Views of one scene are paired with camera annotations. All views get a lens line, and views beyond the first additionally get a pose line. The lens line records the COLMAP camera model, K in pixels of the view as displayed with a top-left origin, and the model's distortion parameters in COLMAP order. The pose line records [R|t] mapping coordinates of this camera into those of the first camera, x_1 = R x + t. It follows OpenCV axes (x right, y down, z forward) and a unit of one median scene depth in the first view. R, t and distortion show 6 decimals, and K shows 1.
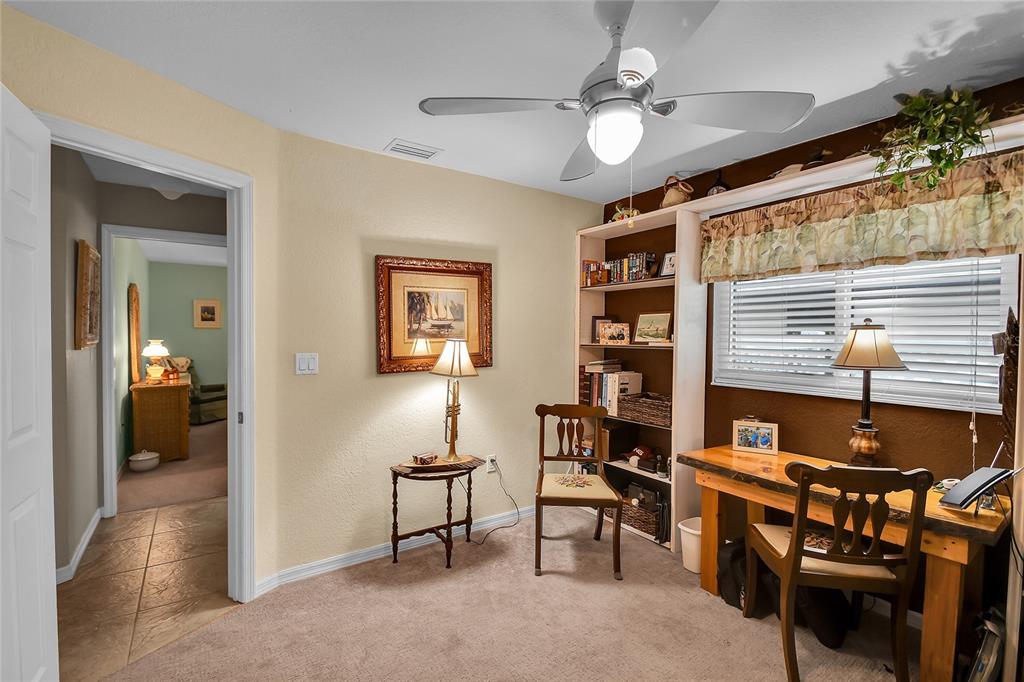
lens RADIAL K [[472.1, 0, 509.1], [0, 472.1, 339.1], [0, 0, 1]] dist [-0.004217, -0.007766]
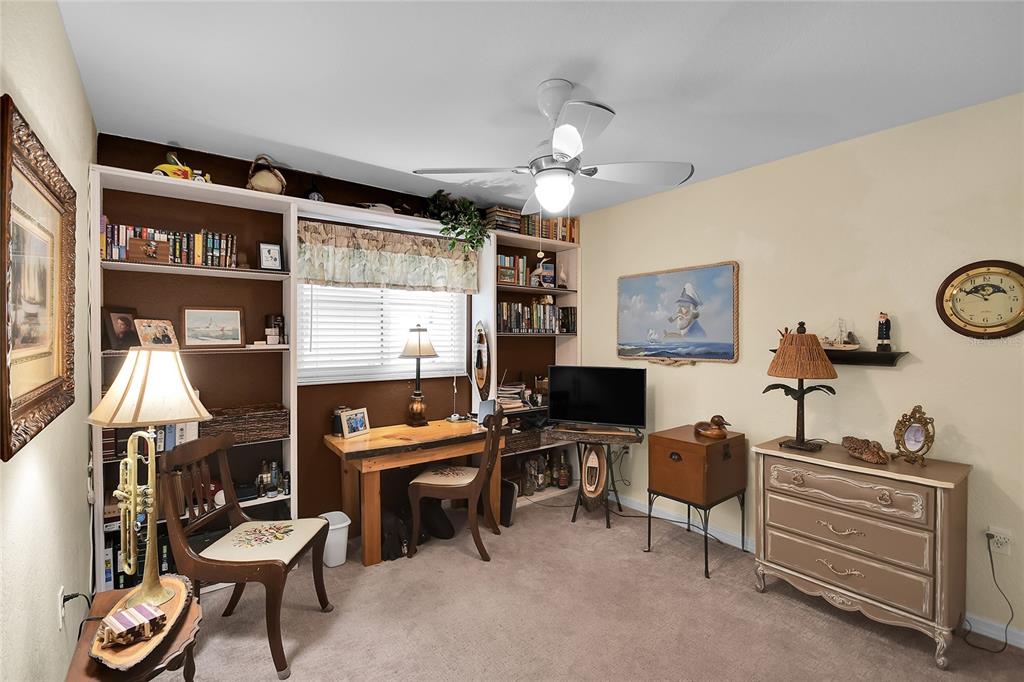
lens RADIAL K [[446.1, 0, 507.9], [0, 446.1, 339.5], [0, 0, 1]] dist [-0.007826, -0.004822]
pose [[-0.062622, -0.013227, 0.997950, -0.610308], [0.013198, 0.999814, 0.014080, -0.009584], [-0.997950, 0.014052, -0.062436, 0.696810]]
